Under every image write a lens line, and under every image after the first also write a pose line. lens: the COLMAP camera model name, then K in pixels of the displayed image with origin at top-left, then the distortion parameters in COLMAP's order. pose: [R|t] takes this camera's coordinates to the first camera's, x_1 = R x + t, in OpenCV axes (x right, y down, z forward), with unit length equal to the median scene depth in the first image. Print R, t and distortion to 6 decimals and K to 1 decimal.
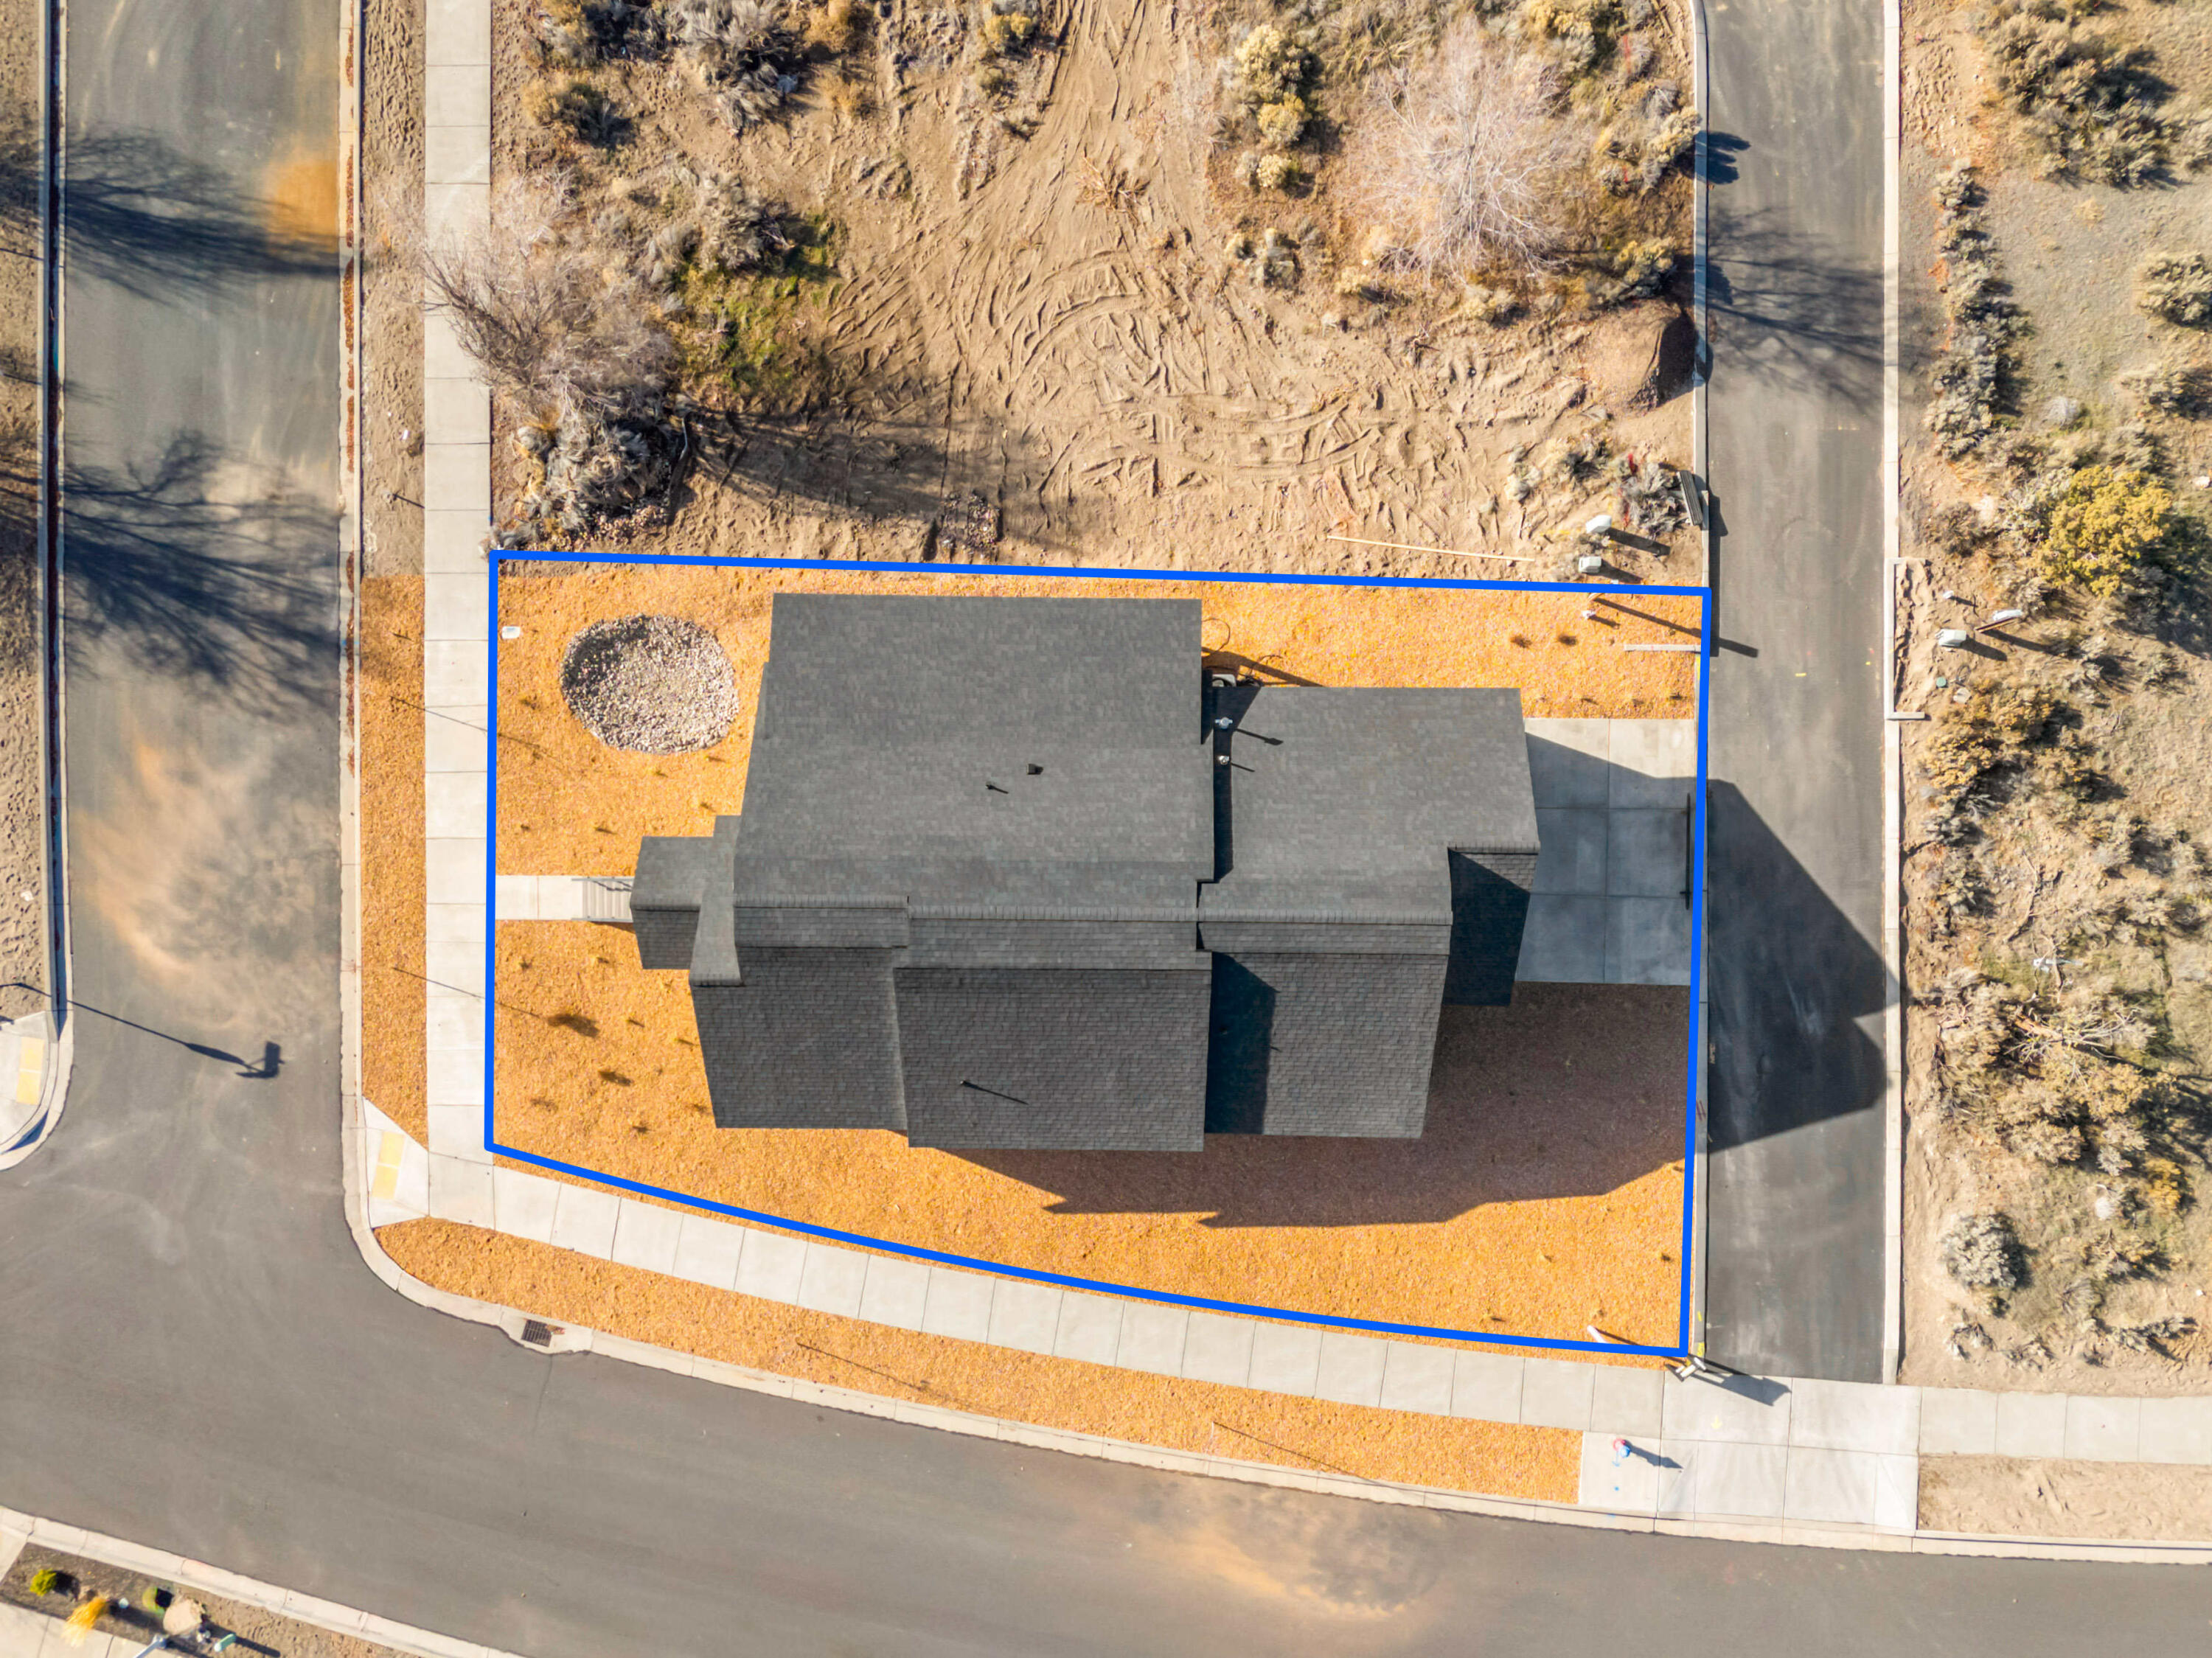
lens RADIAL K [[1727.6, 0, 1106.0], [0, 1727.6, 829.0], [0, 0, 1]] dist [0.026321, -0.007084]
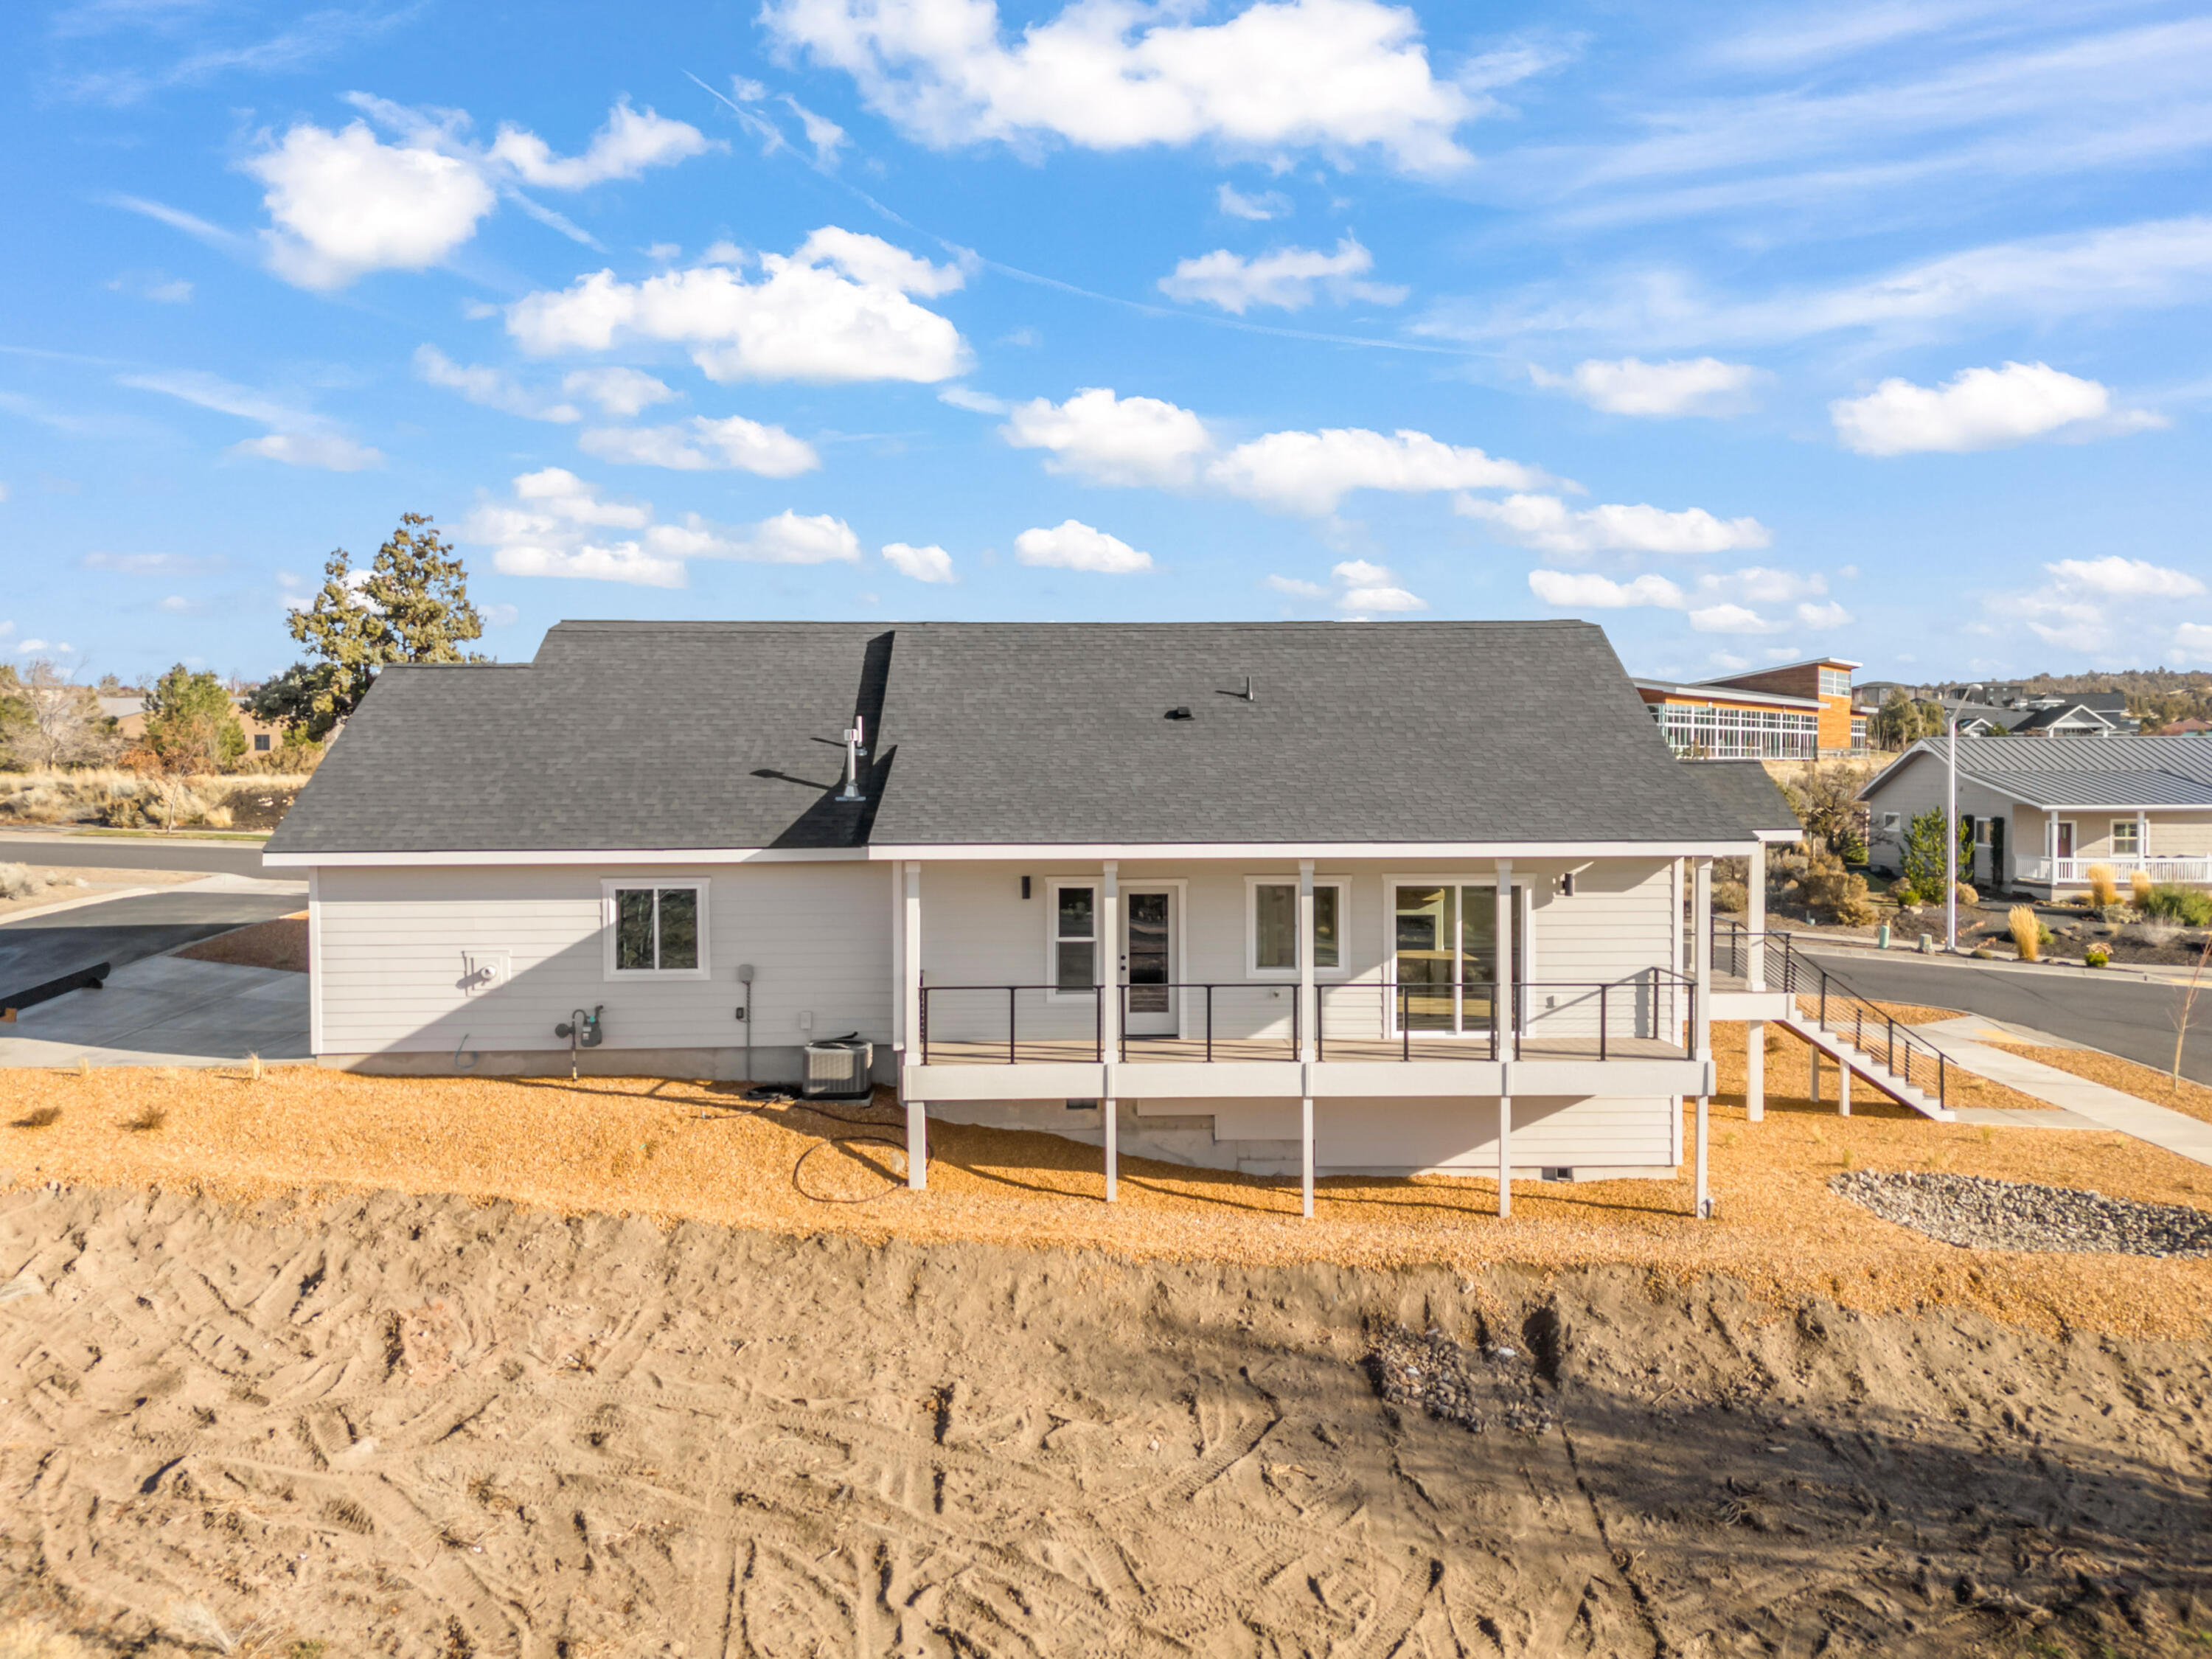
lens RADIAL K [[1503.7, 0, 1106.0], [0, 1503.7, 829.5], [0, 0, 1]] dist [-0.000192, 0.000216]
pose [[-0.998757, 0.025439, -0.042870, 0.006618], [-0.045642, -0.120856, 0.991620, -0.488240], [0.020044, 0.992344, 0.121867, 0.858512]]
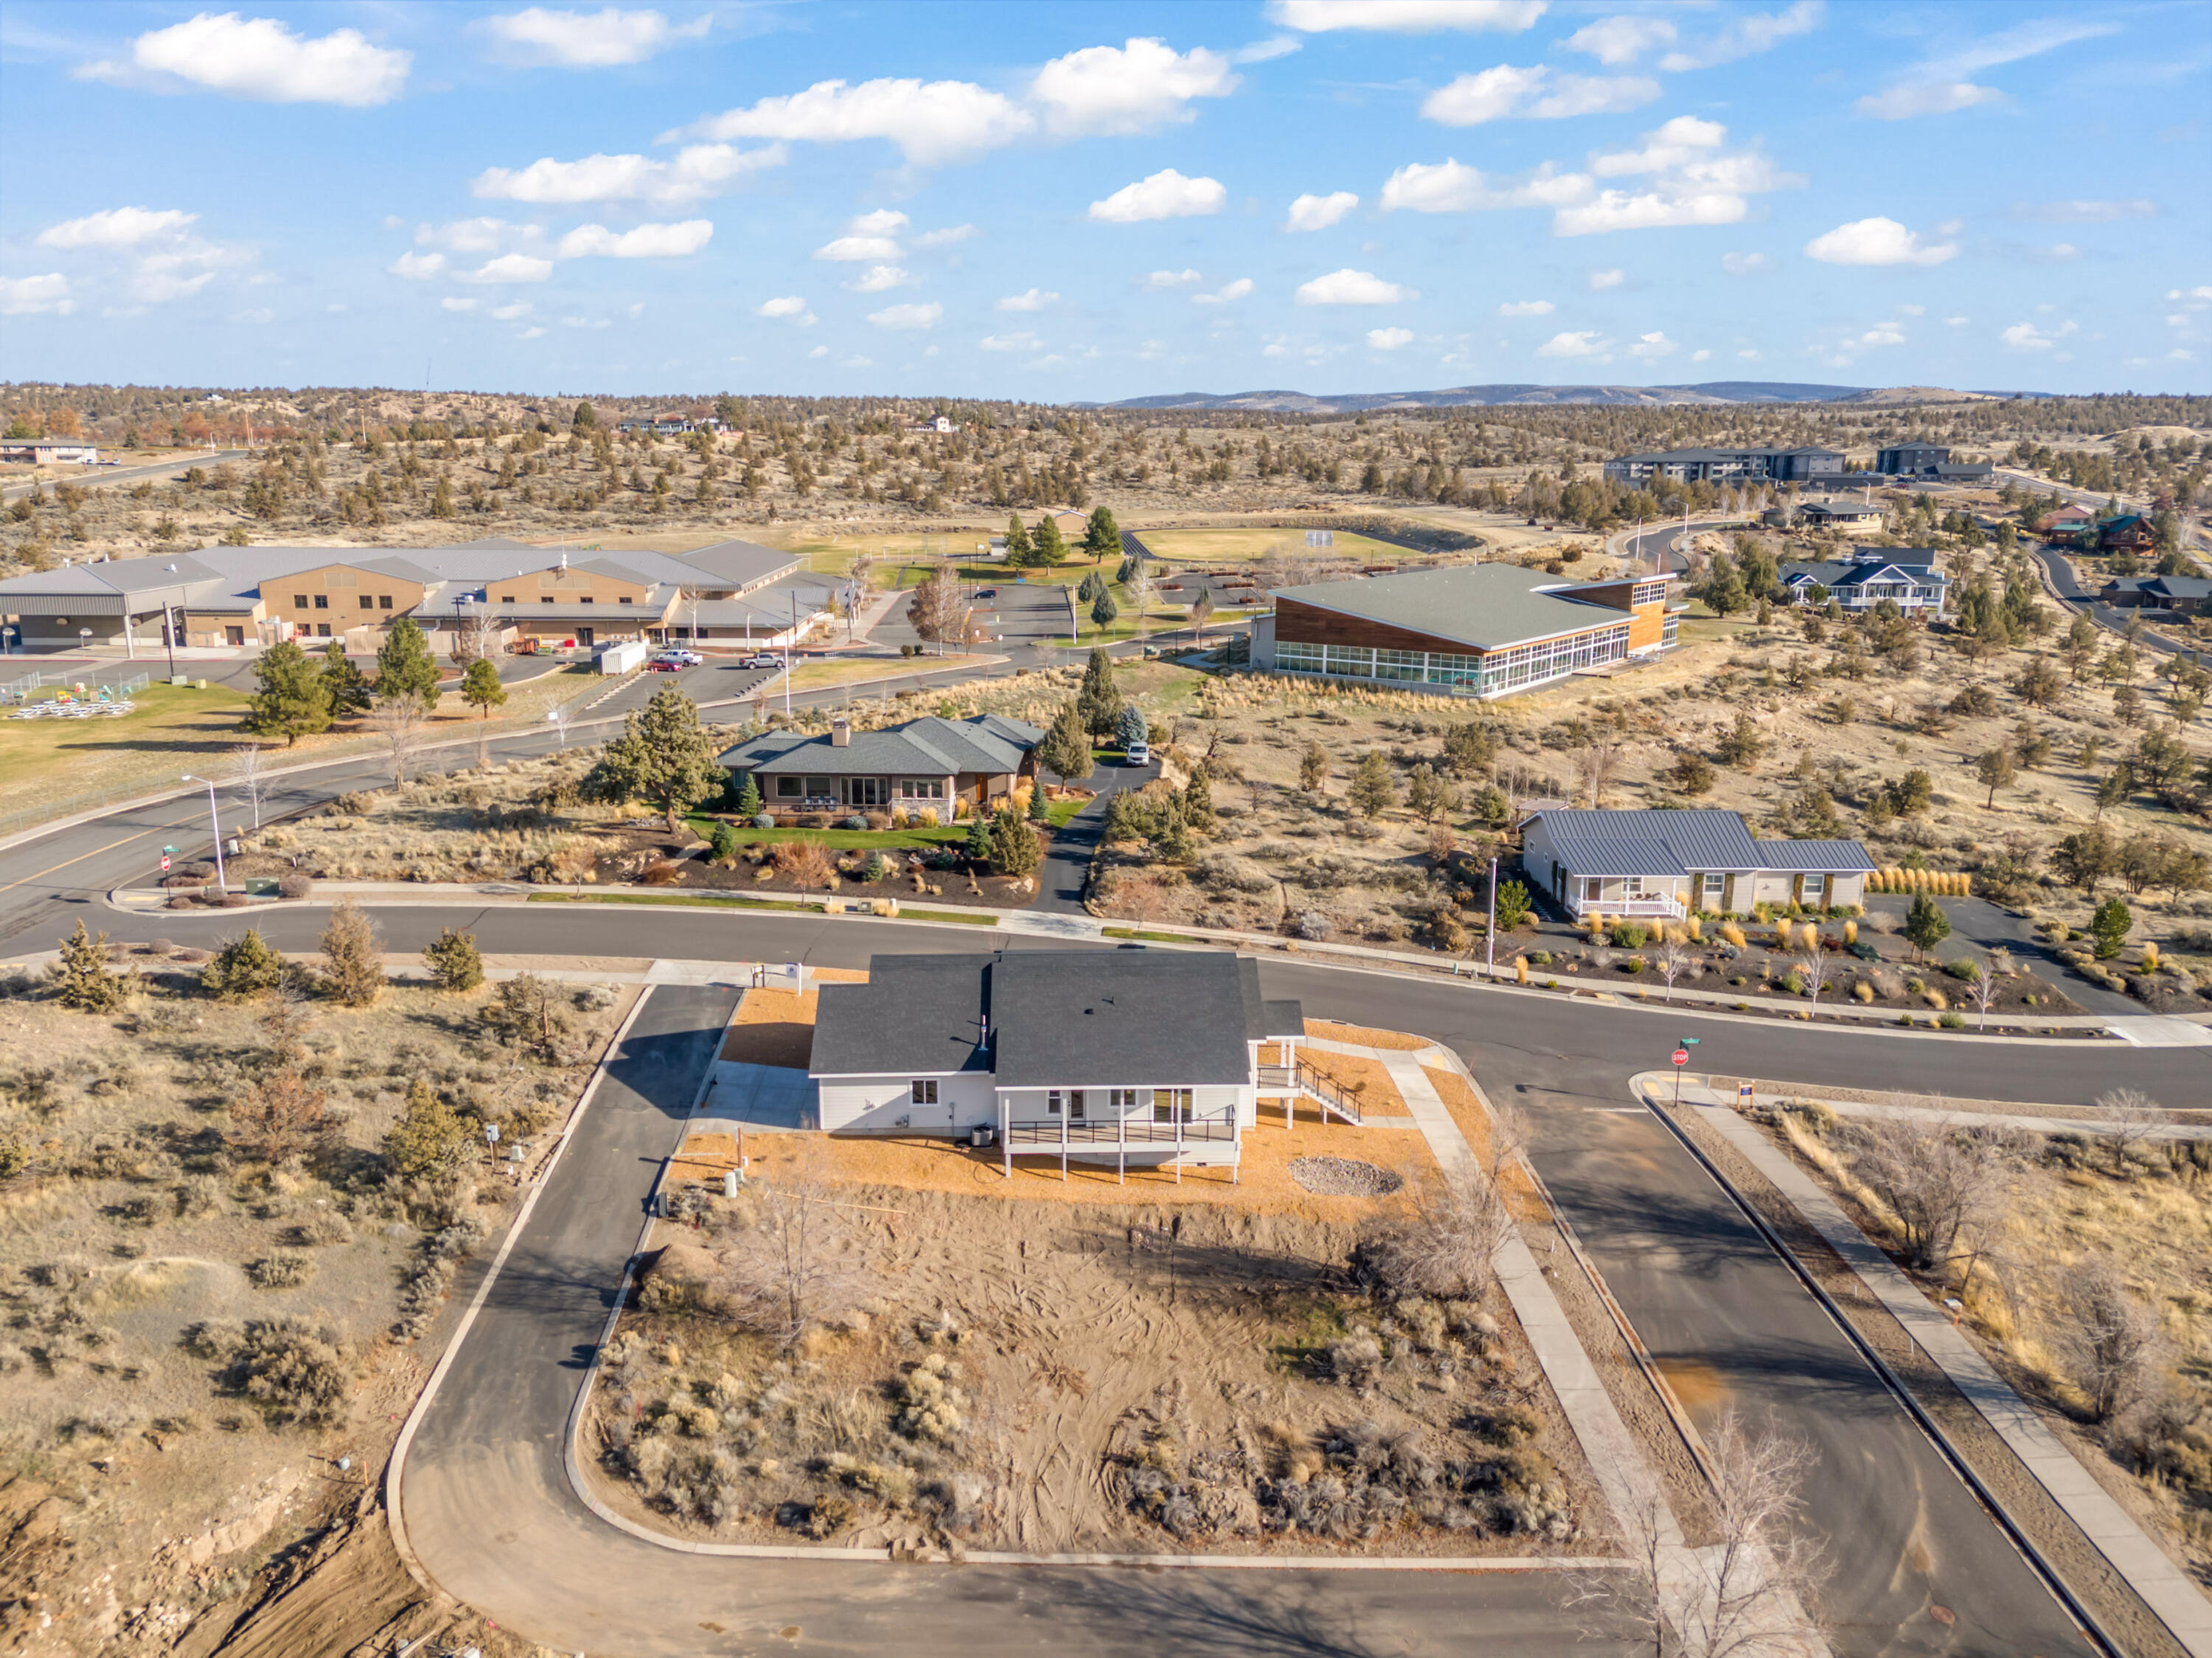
lens RADIAL K [[1503.6, 0, 1106.0], [0, 1503.6, 829.0], [0, 0, 1]] dist [-0.000192, 0.000216]
pose [[-0.998270, 0.024407, -0.053490, 0.018160], [-0.058526, -0.325584, 0.943700, -1.281737], [0.005617, 0.945198, 0.326449, 0.267771]]
